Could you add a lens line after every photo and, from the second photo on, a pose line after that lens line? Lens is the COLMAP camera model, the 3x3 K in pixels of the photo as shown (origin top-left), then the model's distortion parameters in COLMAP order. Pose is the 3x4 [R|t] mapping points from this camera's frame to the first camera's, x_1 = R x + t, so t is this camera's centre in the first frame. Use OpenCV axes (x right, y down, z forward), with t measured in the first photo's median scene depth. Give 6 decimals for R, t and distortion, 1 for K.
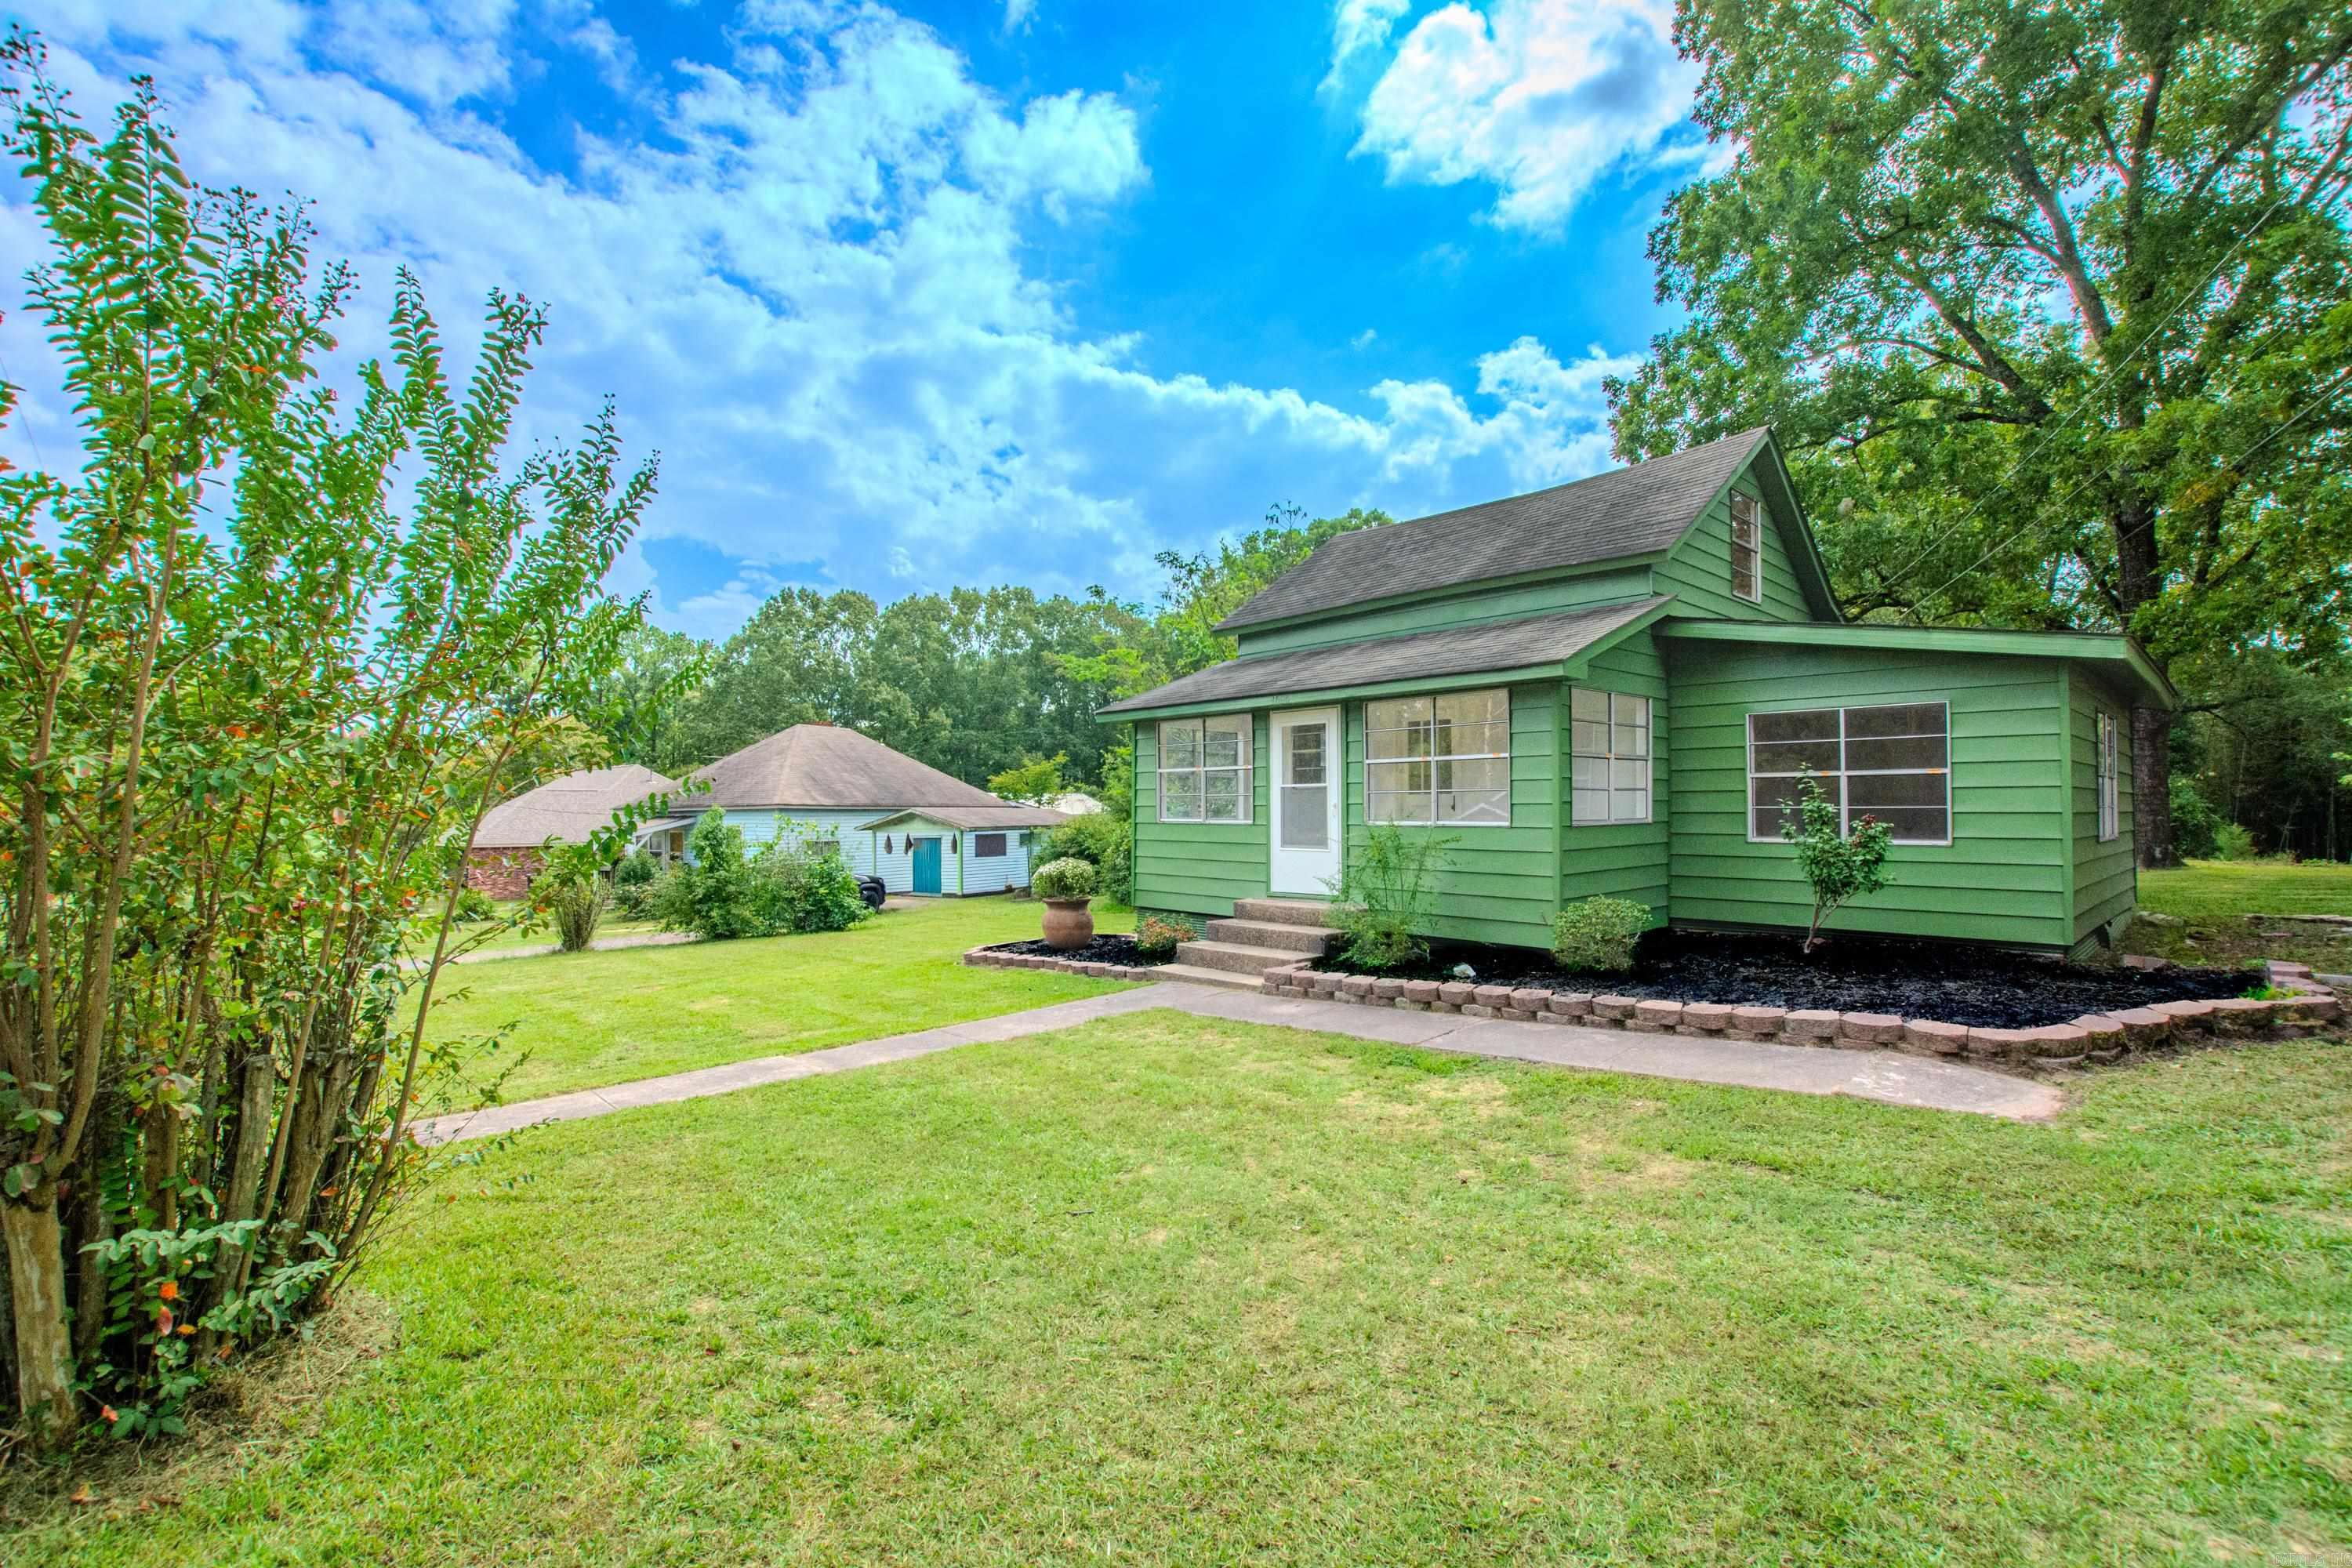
lens RADIAL K [[1027.8, 0, 1176.0], [0, 1027.8, 784.0], [0, 0, 1]] dist [-0.039676, 0.006089]
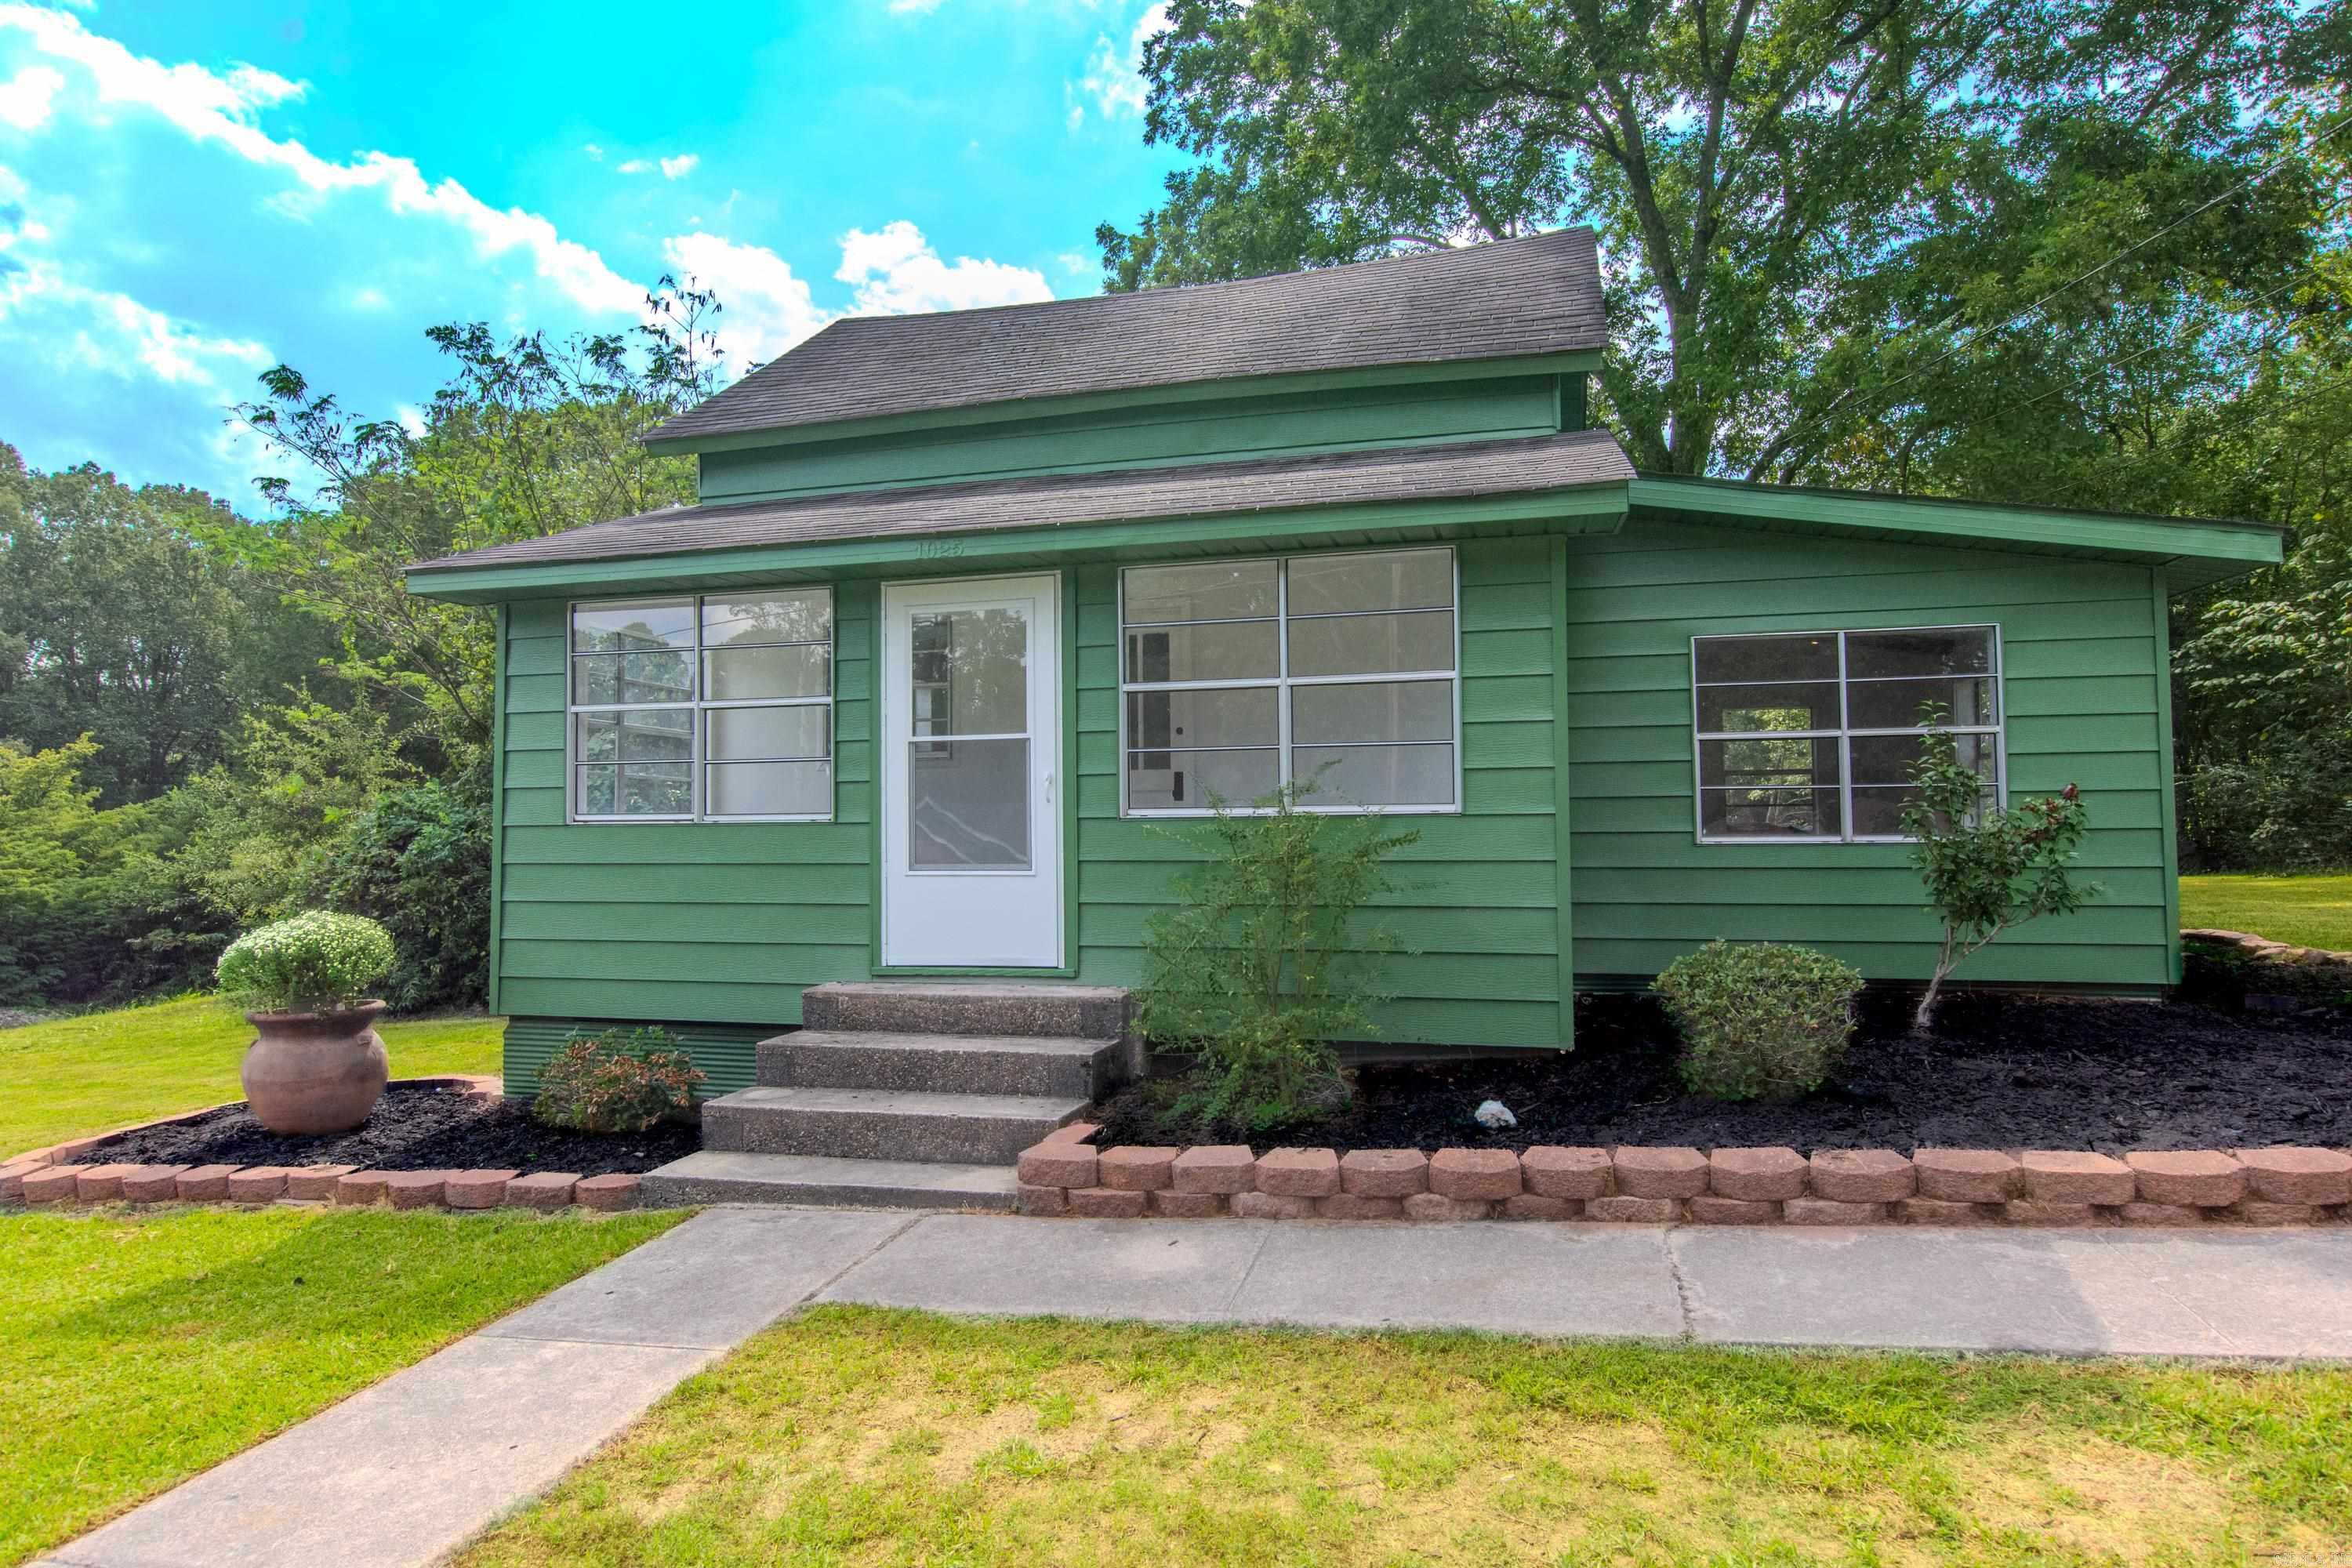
lens RADIAL K [[1369.4, 0, 1172.6], [0, 1369.4, 760.4], [0, 0, 1]] dist [0.003656, 0.000703]
pose [[0.847348, 0.025724, 0.530414, -0.140950], [-0.006734, 0.999266, -0.037705, 0.037424], [-0.530995, 0.028378, 0.846900, 0.436861]]
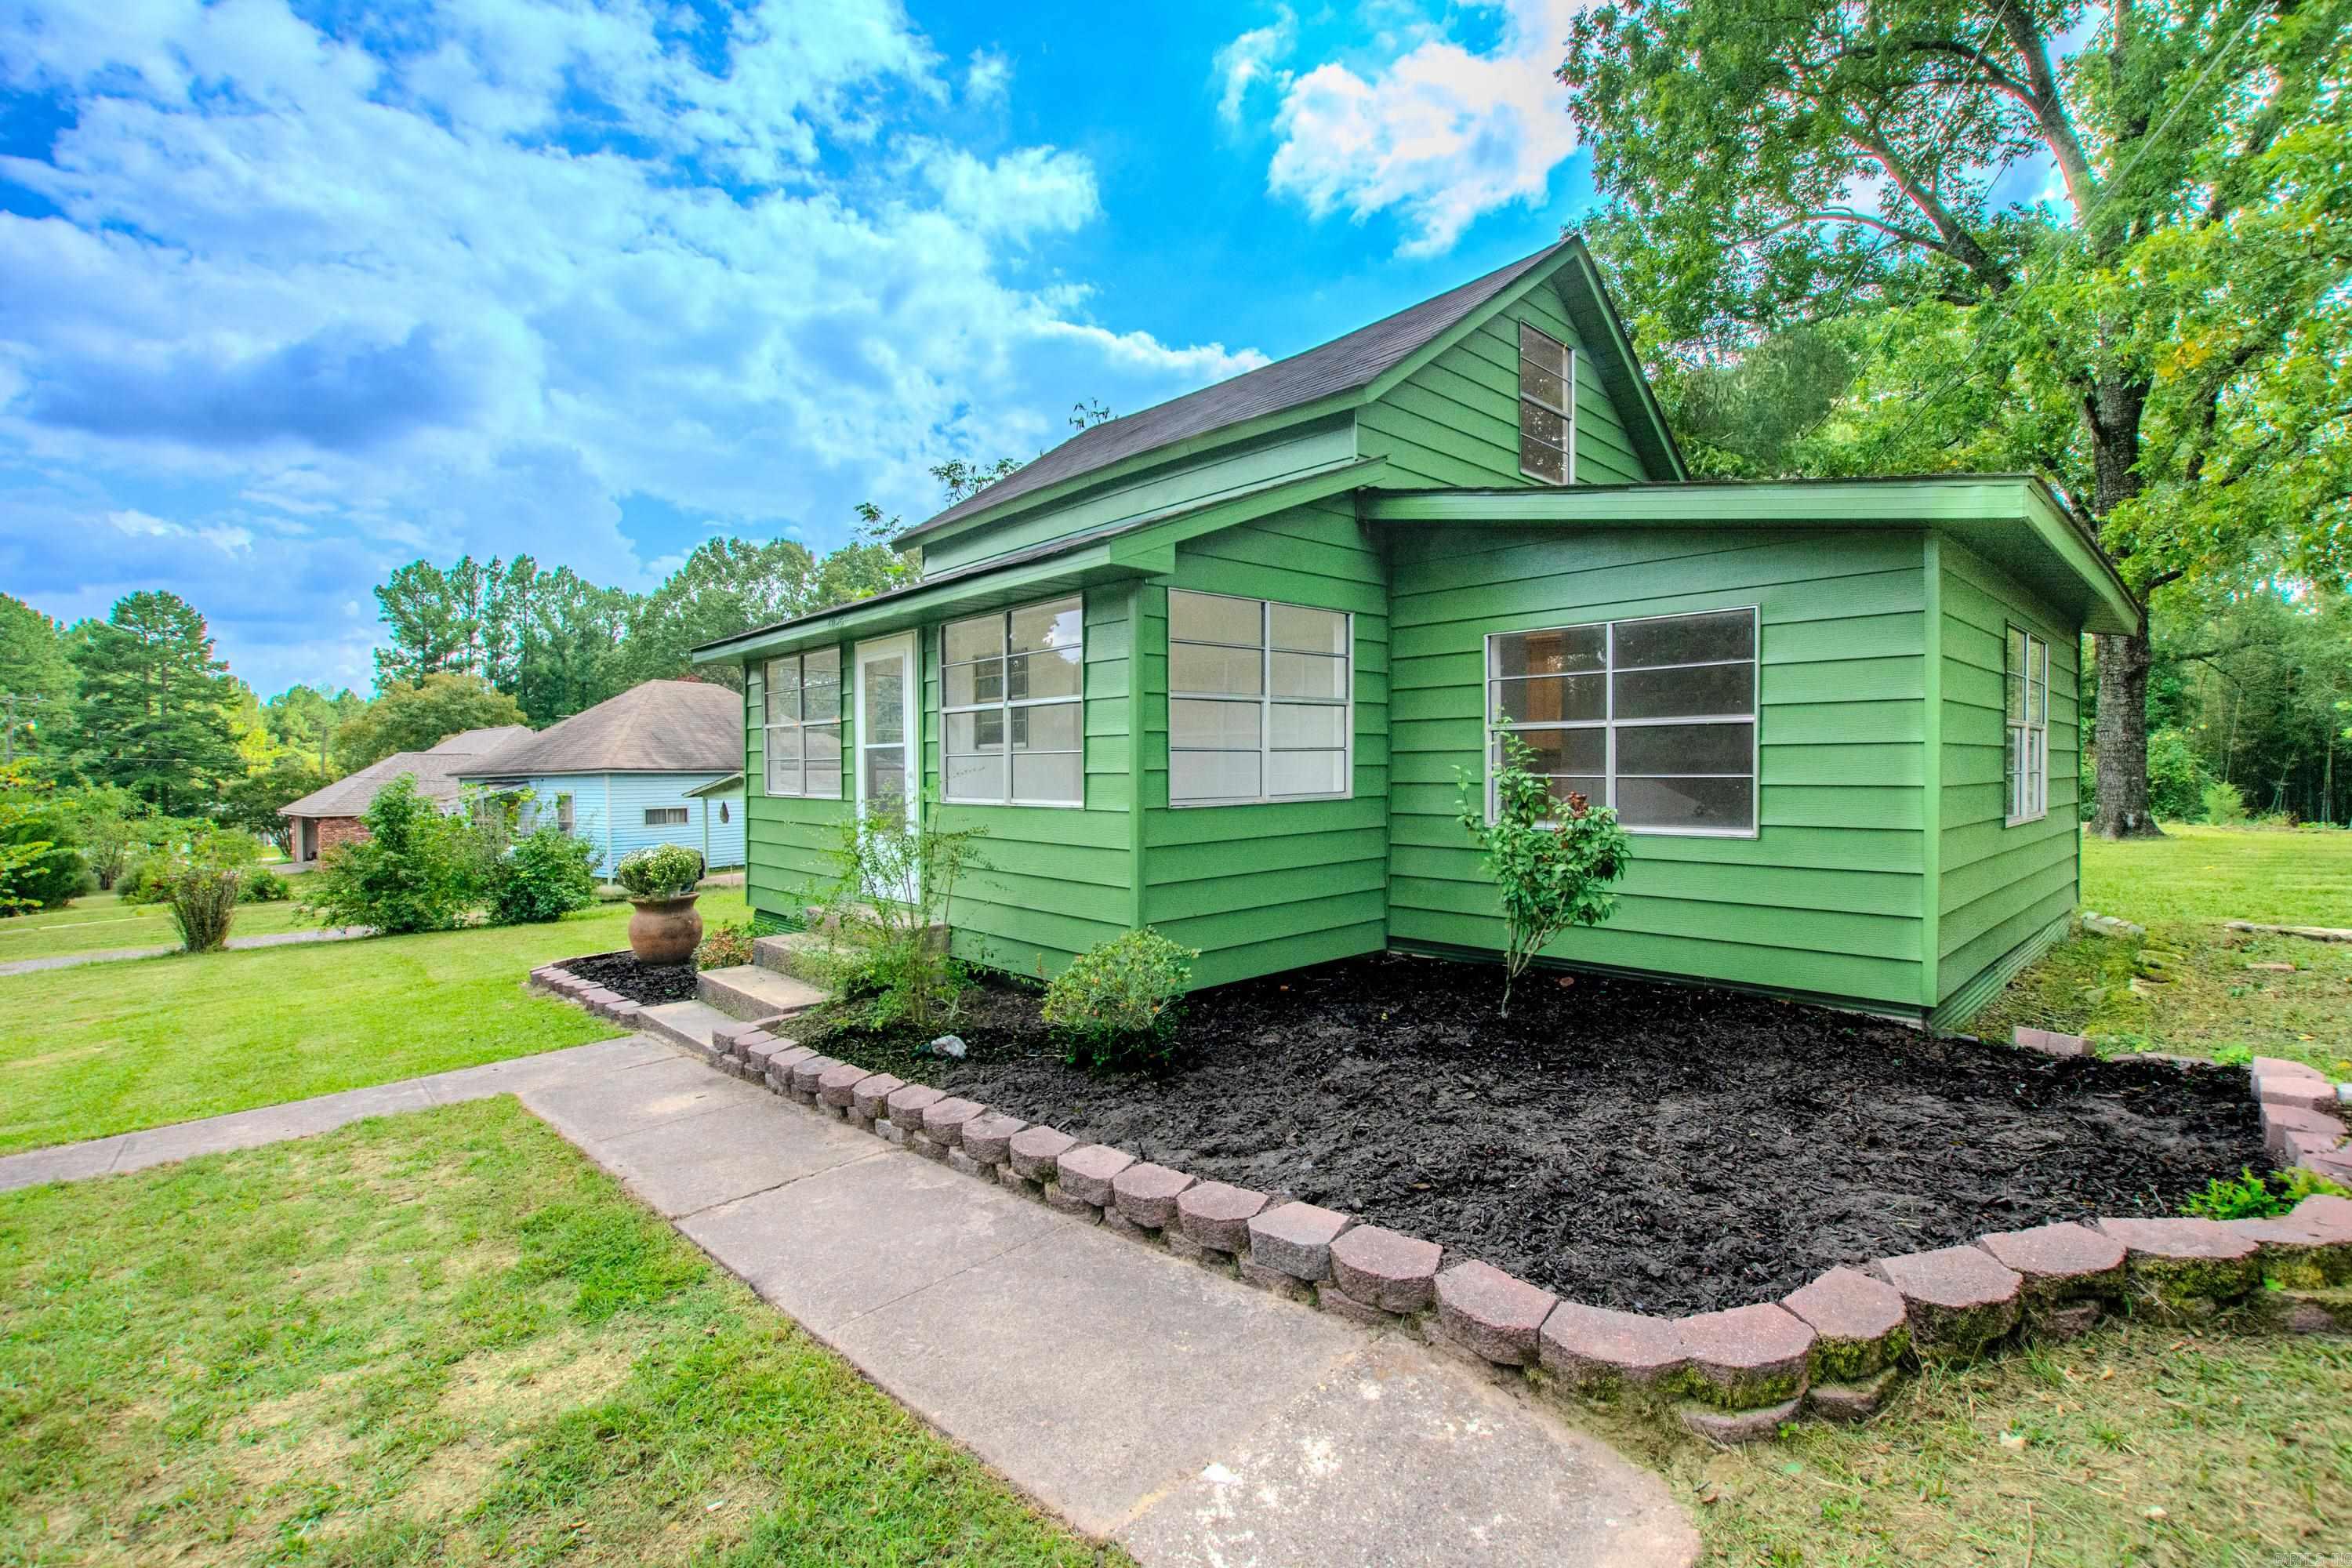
lens RADIAL K [[1038.4, 0, 1186.8], [0, 1038.4, 785.2], [0, 0, 1]] dist [-0.039412, 0.007137]
pose [[0.999875, -0.005915, 0.014690, 0.333826], [0.005296, 0.999111, 0.041813, 0.000046], [-0.014924, -0.041730, 0.999017, 0.304019]]
